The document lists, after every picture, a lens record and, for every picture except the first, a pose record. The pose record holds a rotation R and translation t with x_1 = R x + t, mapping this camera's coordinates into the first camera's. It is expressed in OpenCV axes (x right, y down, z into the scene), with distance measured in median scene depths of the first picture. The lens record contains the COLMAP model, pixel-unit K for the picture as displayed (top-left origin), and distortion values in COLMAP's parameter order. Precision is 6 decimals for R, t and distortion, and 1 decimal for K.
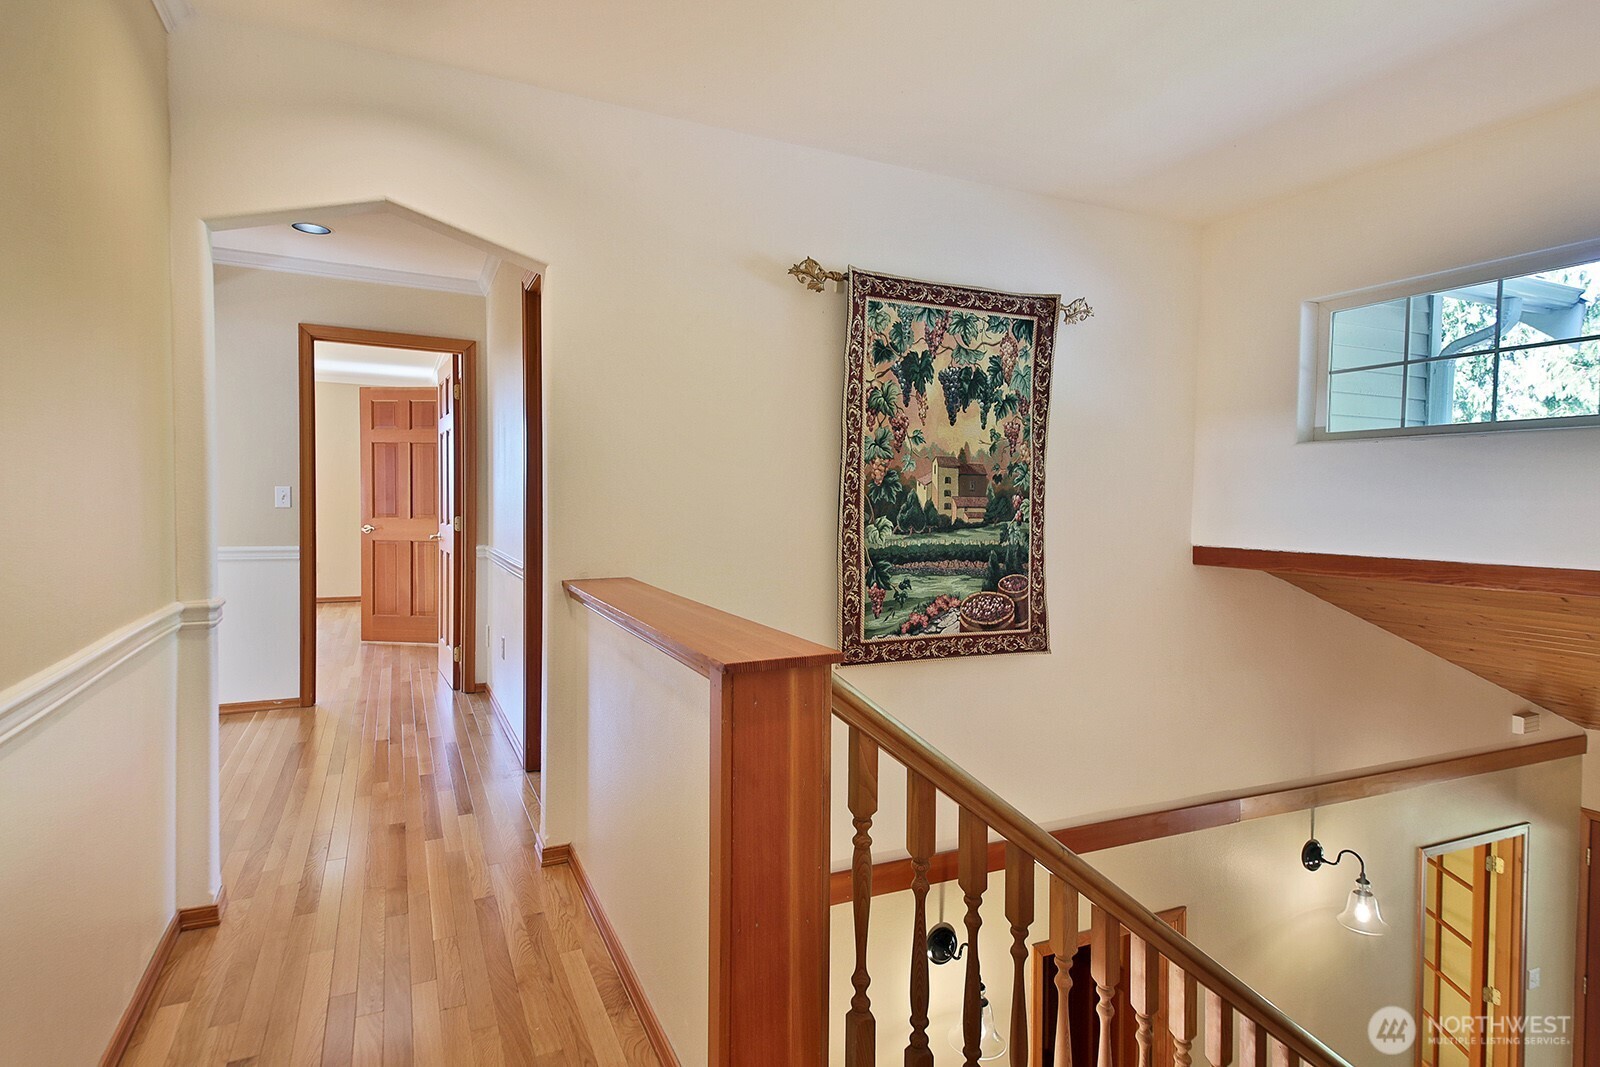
lens RADIAL K [[852.5, 0, 800.0], [0, 852.5, 533.5], [0, 0, 1]] dist [0.088874, -0.048234]
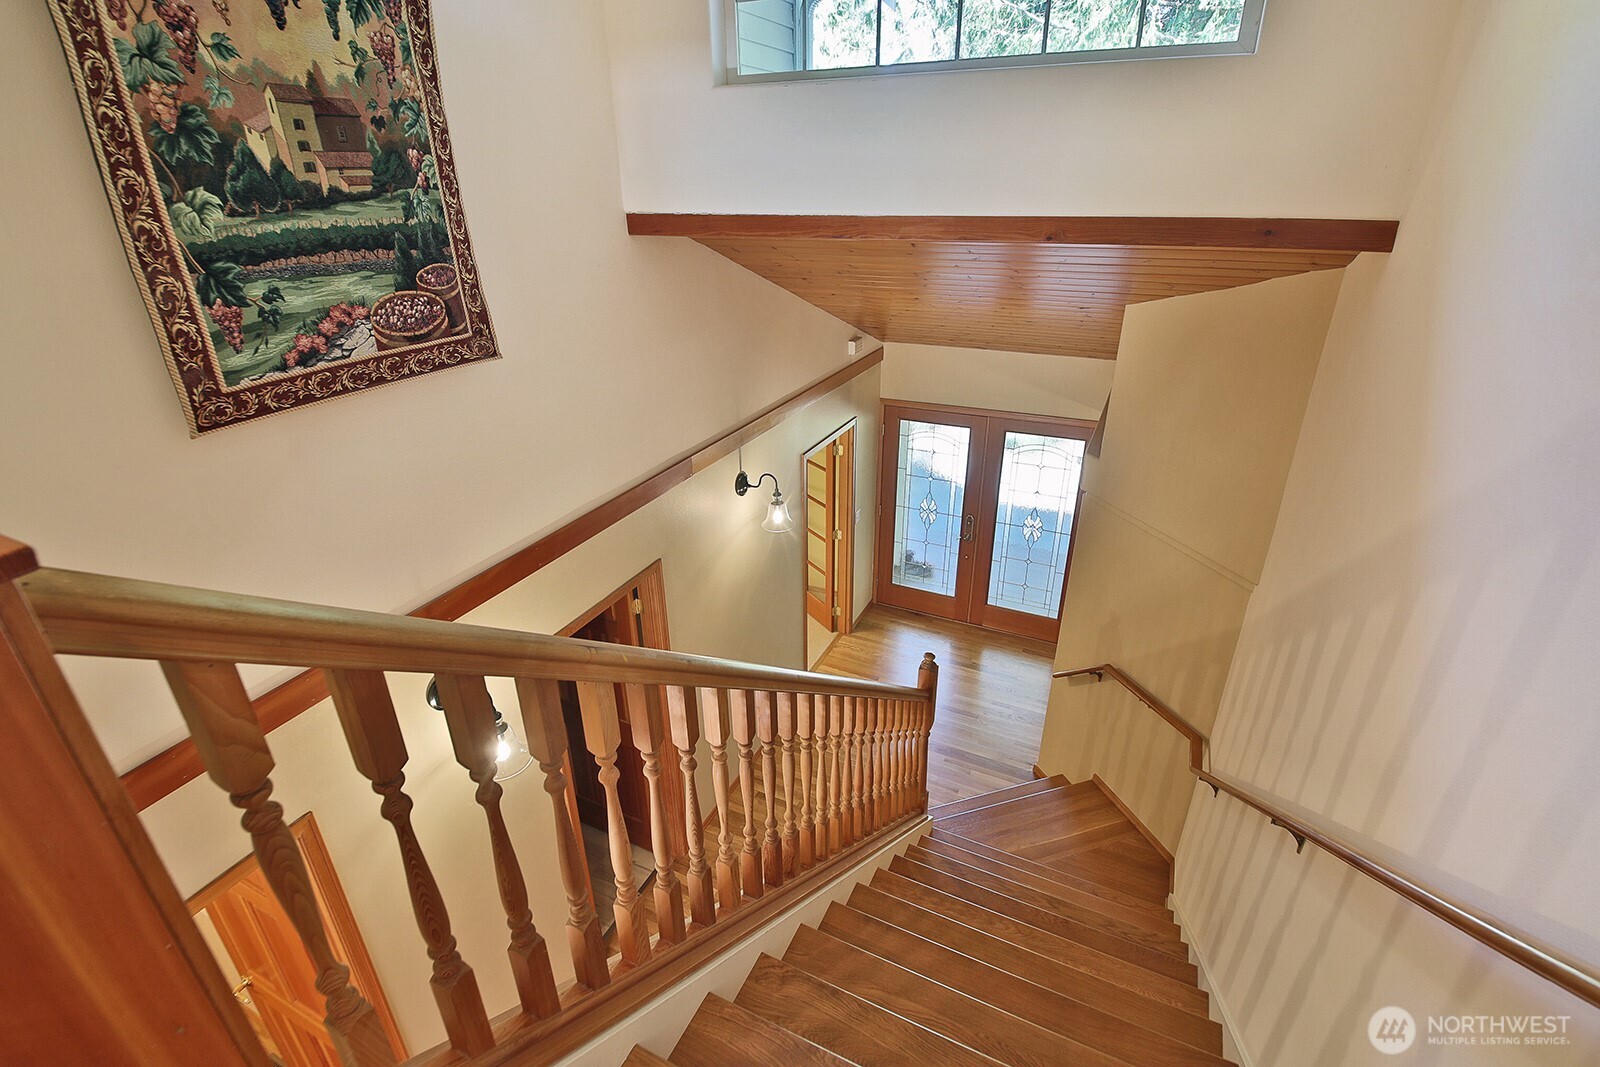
lens RADIAL K [[750.8, 0, 800.0], [0, 750.8, 533.5], [0, 0, 1]] dist [0.013771, -0.027189]
pose [[0.779037, -0.287723, 0.557061, 0.060818], [0.044817, 0.911768, 0.408254, 0.007801], [-0.625374, -0.293079, 0.723196, 0.241037]]
